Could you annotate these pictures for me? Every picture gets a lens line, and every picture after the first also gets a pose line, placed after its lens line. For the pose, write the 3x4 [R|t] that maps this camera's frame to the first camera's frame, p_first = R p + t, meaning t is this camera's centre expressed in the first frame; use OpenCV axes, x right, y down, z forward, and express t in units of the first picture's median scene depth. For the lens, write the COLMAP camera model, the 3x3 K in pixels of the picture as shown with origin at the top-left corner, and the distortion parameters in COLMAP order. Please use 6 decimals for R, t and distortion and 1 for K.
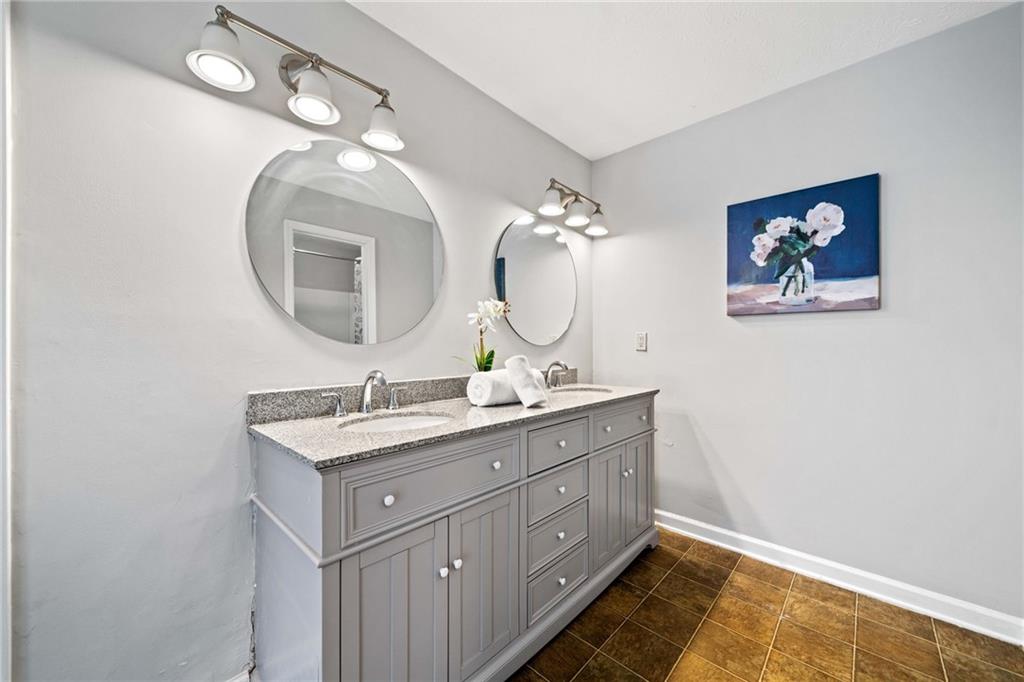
lens RADIAL K [[376.7, 0, 512.0], [0, 376.7, 341.0], [0, 0, 1]] dist [-0.000473, -0.000074]
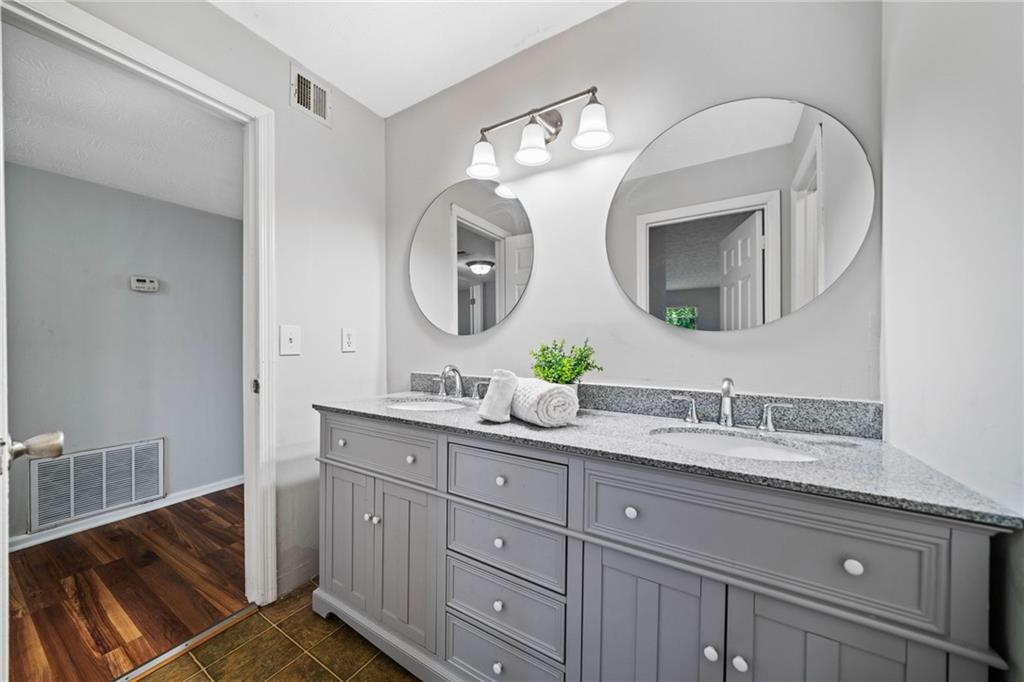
lens RADIAL K [[366.8, 0, 507.5], [0, 366.8, 346.0], [0, 0, 1]] dist [0.000449, -0.000004]
pose [[0.203549, 0.008097, -0.979031, 0.535237], [-0.000879, 0.999967, 0.008088, 0.003986], [0.979064, -0.000786, 0.203549, 0.561948]]
